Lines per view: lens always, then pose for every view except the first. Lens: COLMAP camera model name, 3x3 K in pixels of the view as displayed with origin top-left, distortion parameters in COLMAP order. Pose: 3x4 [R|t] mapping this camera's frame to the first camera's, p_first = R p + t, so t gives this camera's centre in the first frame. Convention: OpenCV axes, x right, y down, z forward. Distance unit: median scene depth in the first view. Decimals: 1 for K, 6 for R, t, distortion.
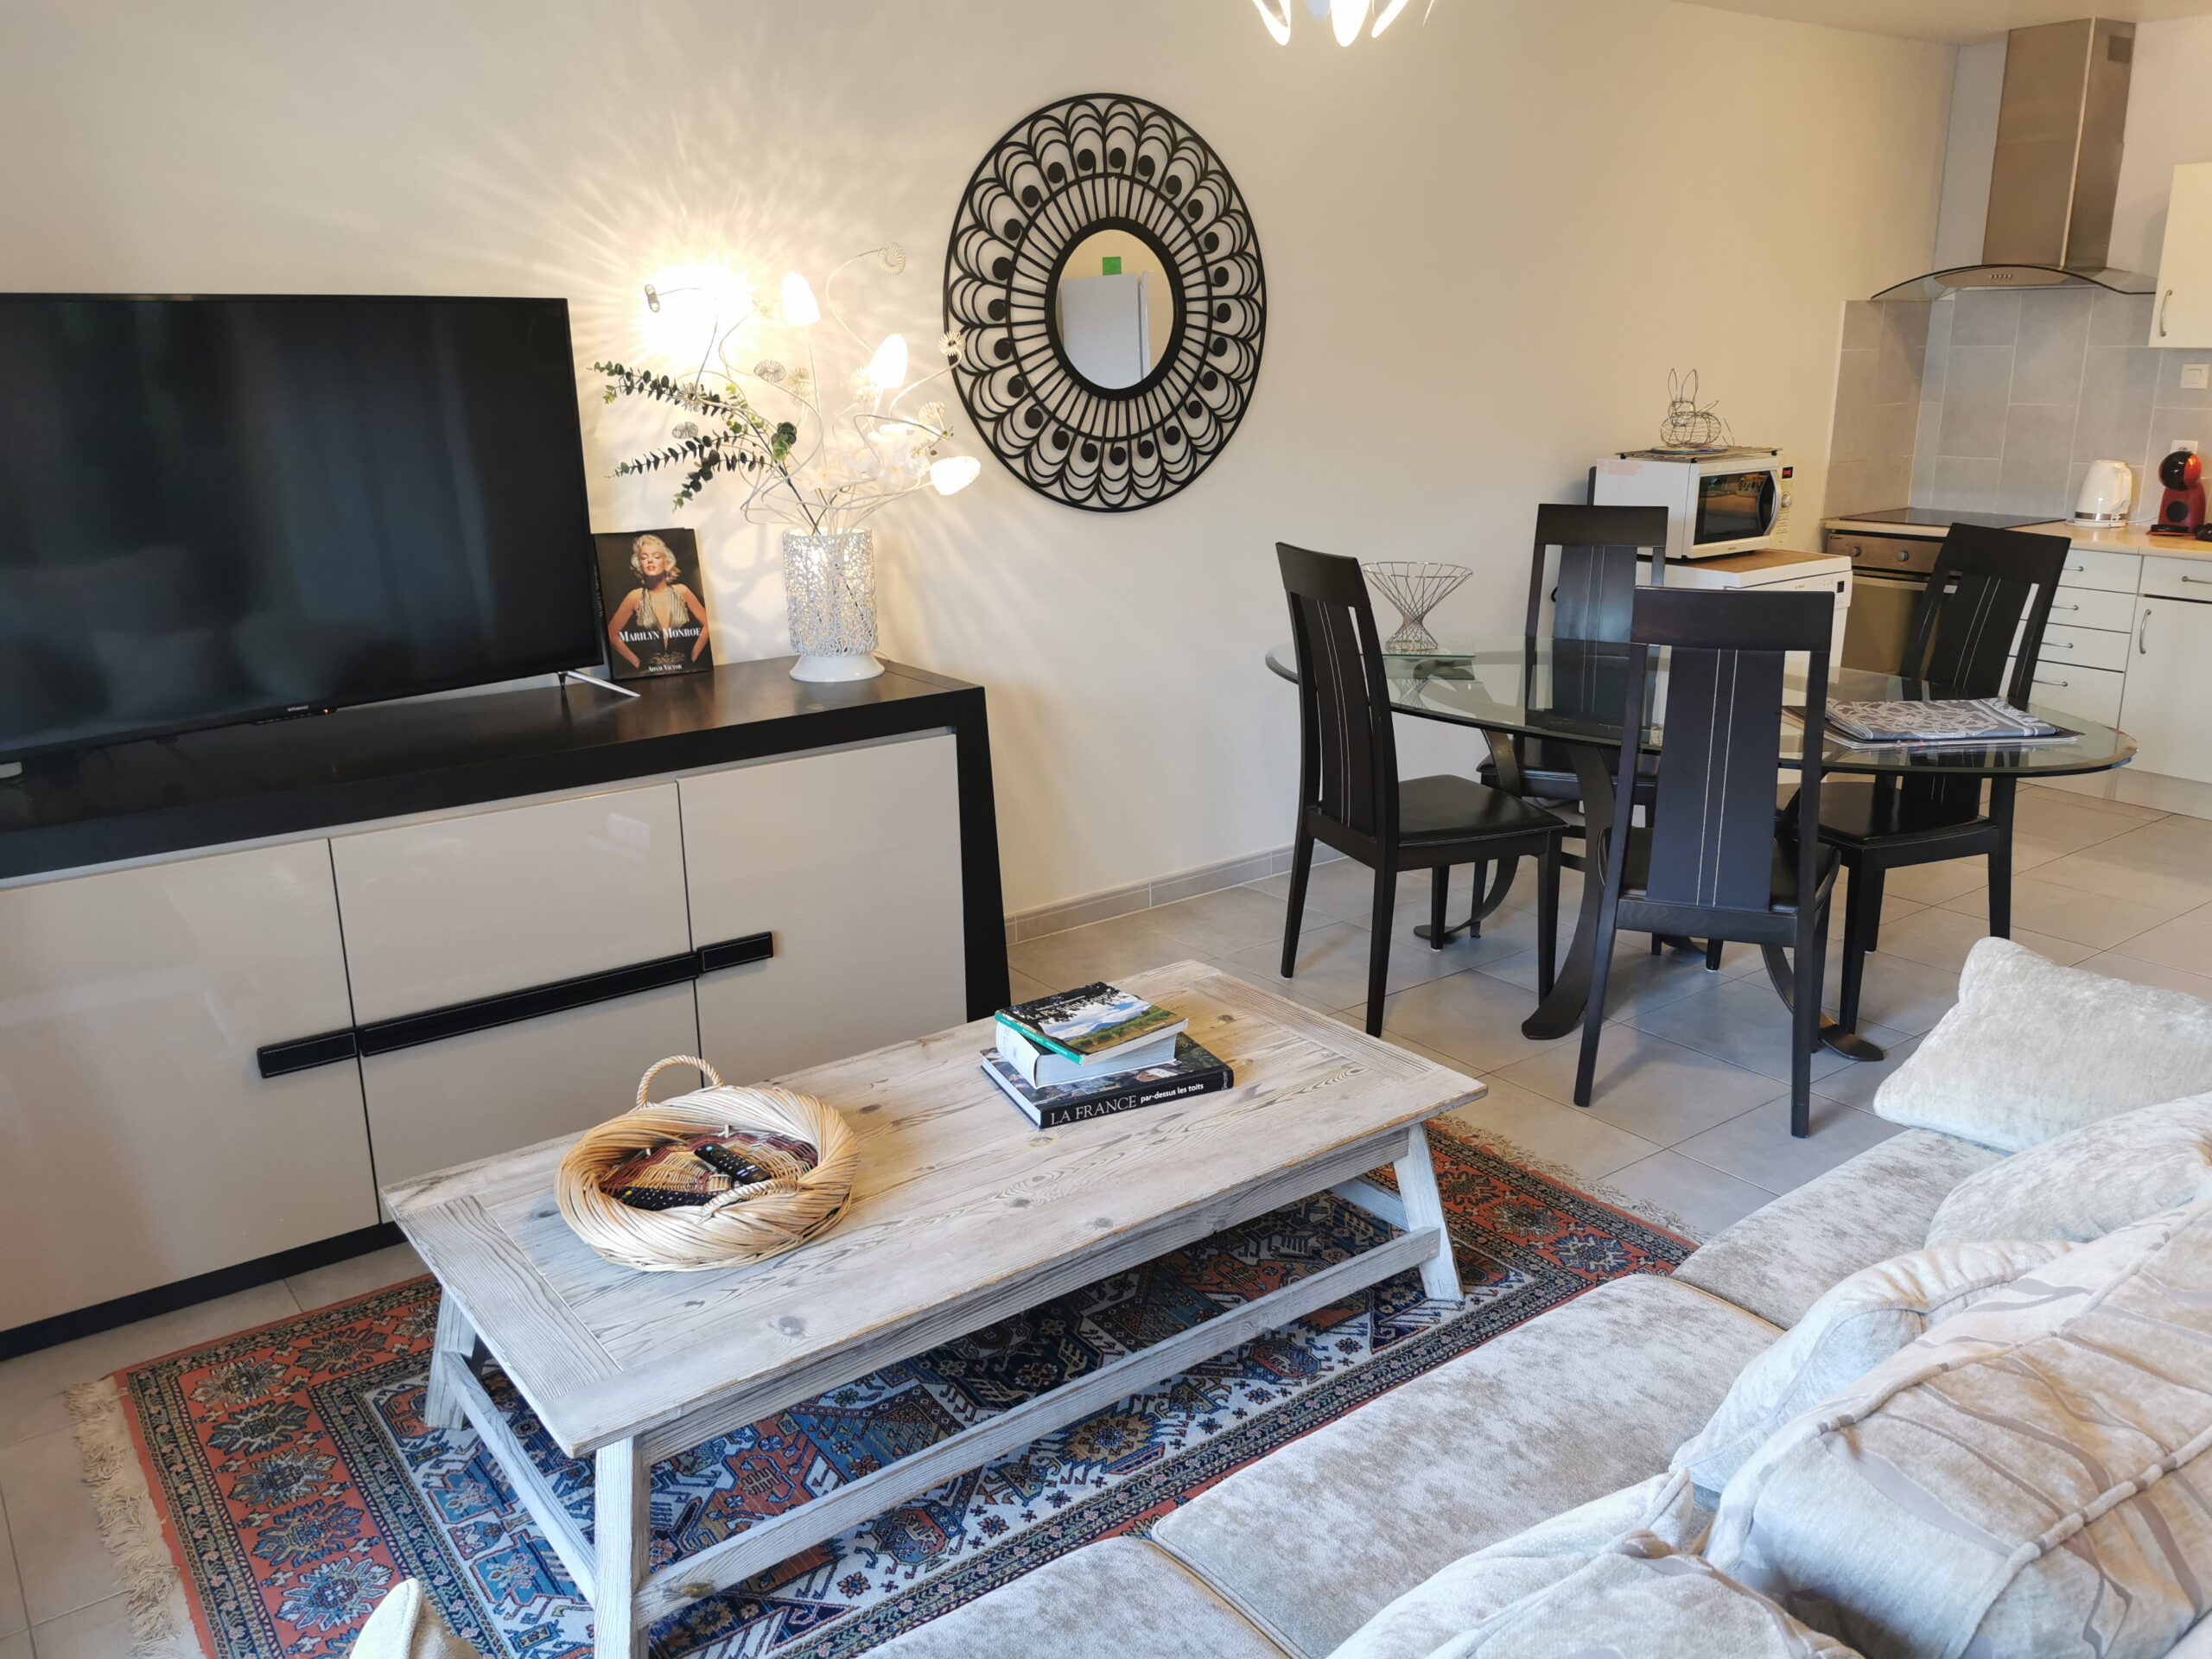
lens RADIAL K [[1705.0, 0, 1106.5], [0, 1705.0, 834.8], [0, 0, 1]] dist [0.022907, -0.007855]
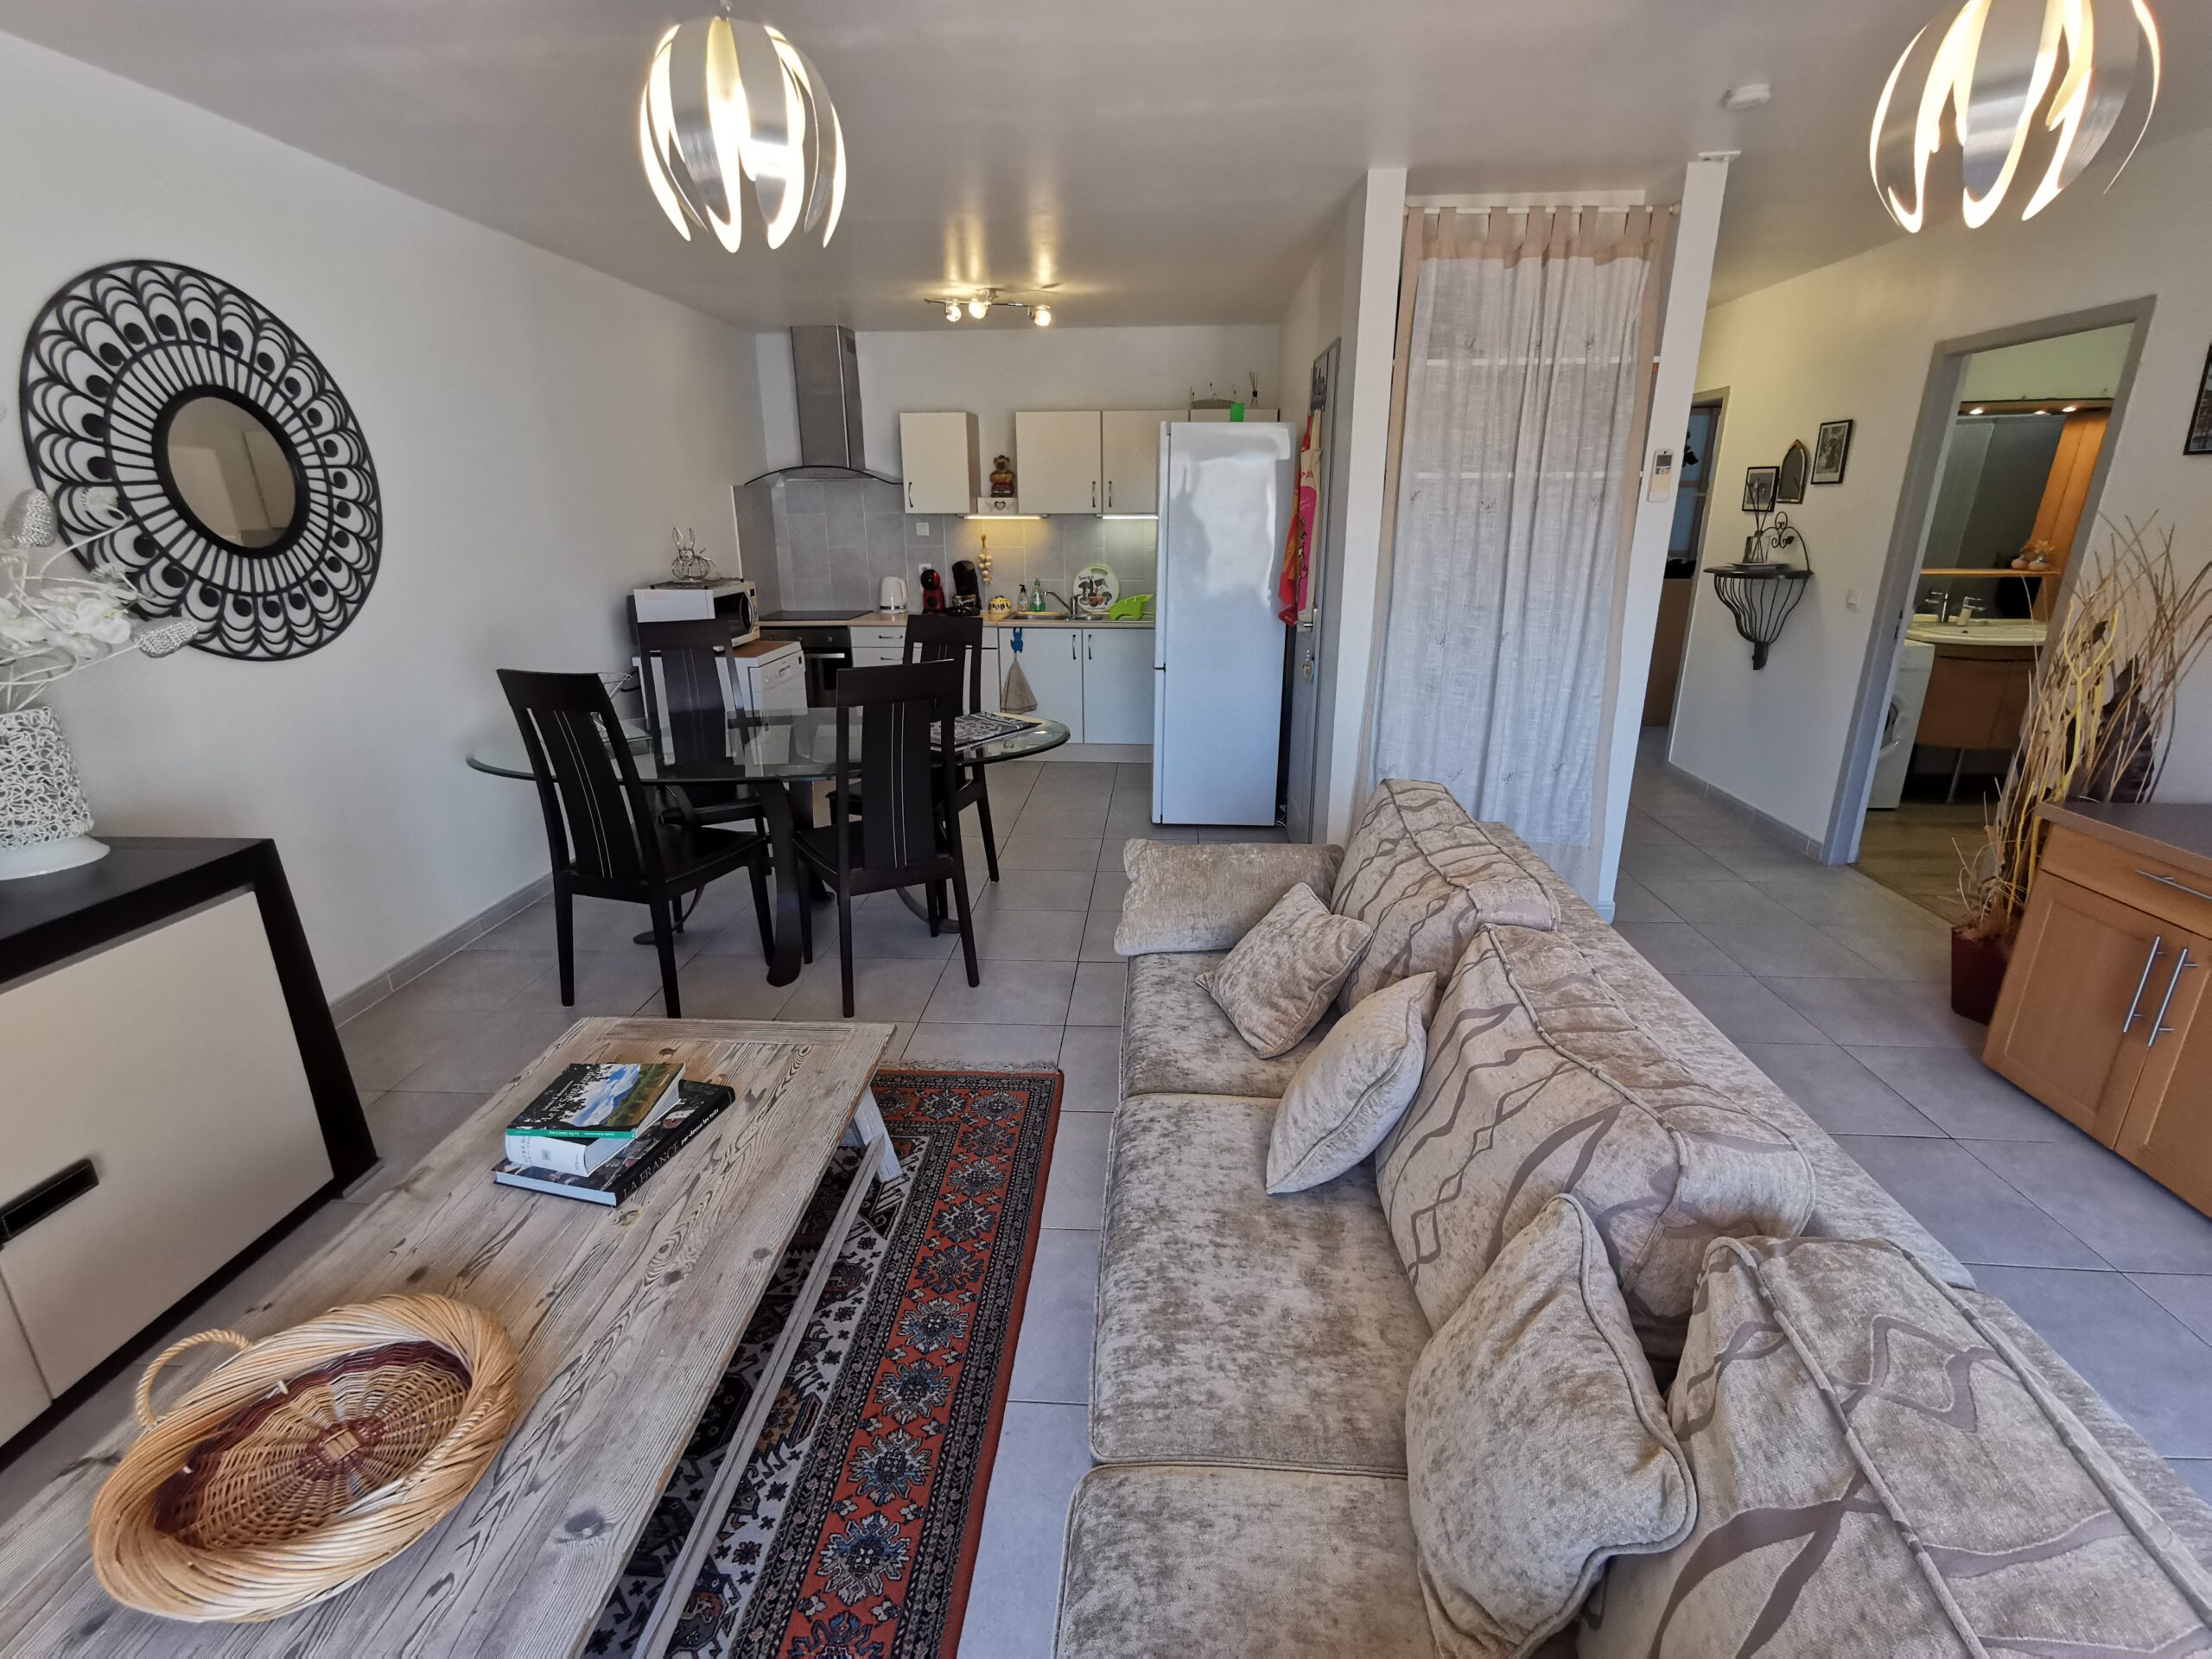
lens RADIAL K [[1016.2, 0, 1111.4], [0, 1016.2, 834.3], [0, 0, 1]] dist [-0.010137, 0.010625]
pose [[0.646814, -0.230174, 0.727085, -0.162490], [0.213201, 0.969931, 0.117389, -0.046372], [-0.732242, 0.079086, 0.676438, 0.189950]]
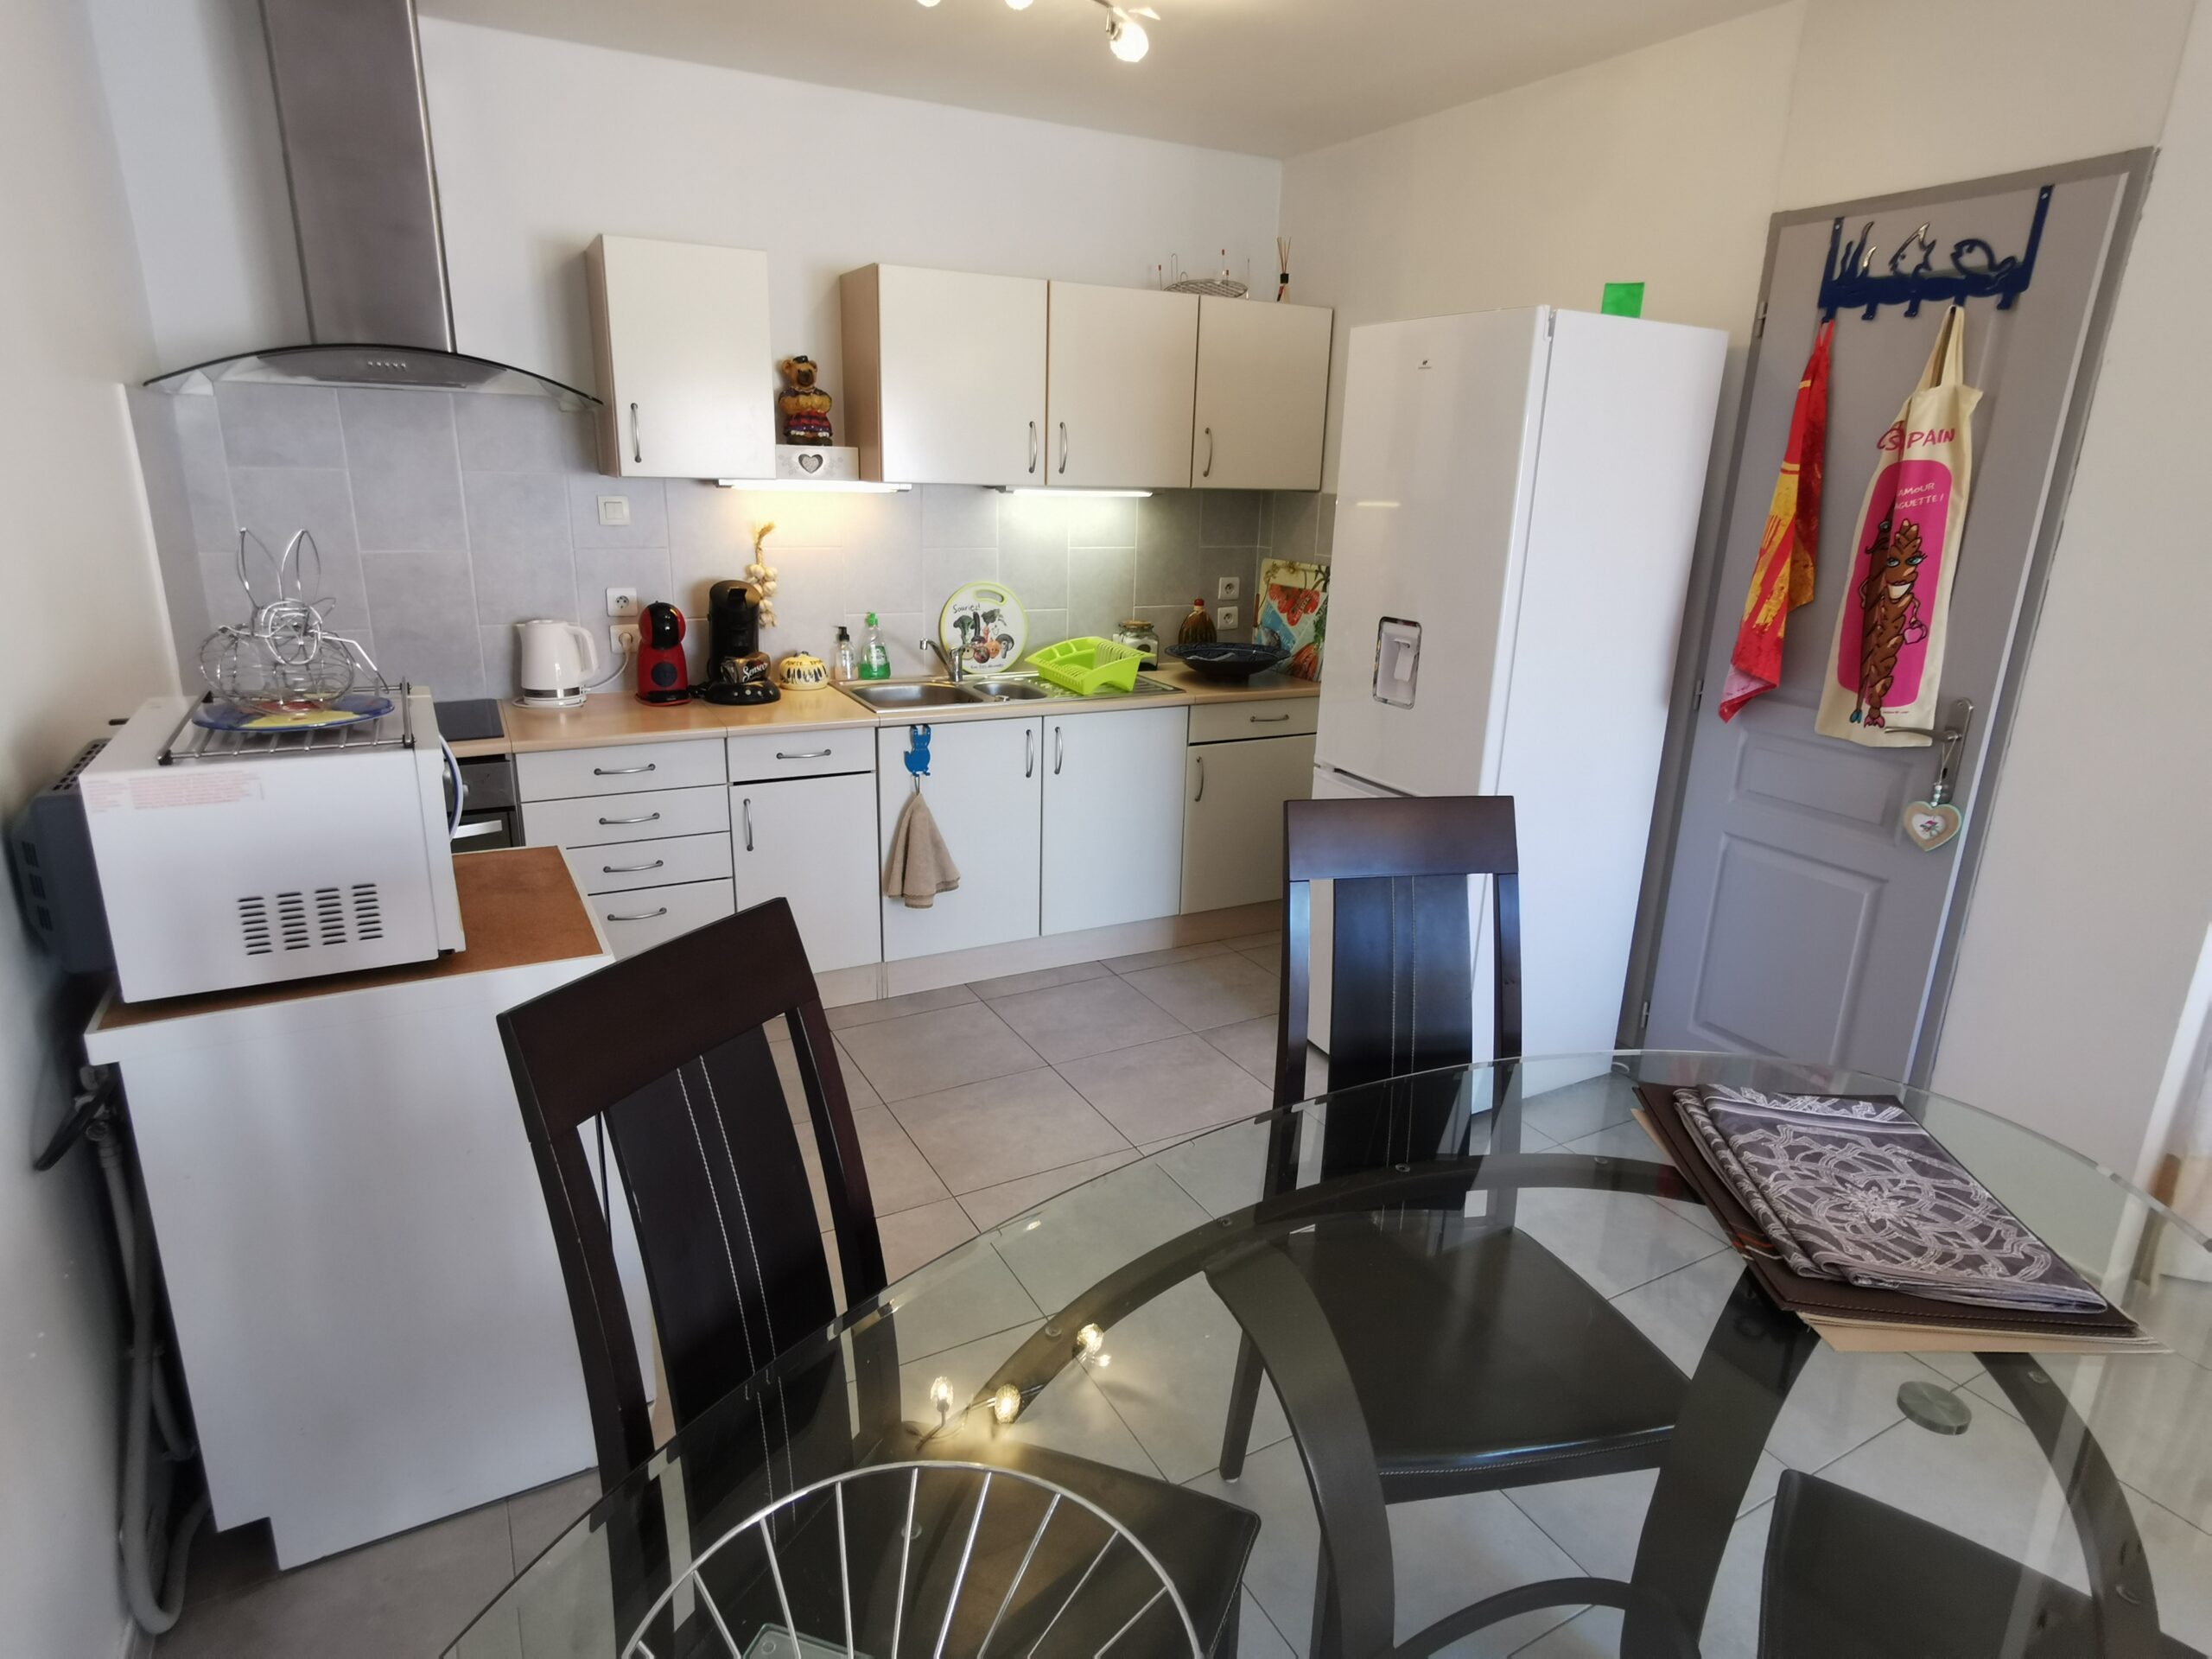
lens RADIAL K [[1222.5, 0, 1107.6], [0, 1222.5, 833.8], [0, 0, 1]] dist [0.001797, 0.000219]
pose [[0.139072, -0.274465, 0.951487, 0.099603], [0.250817, 0.939258, 0.234278, -0.291667], [-0.957993, 0.206068, 0.199465, 1.005395]]
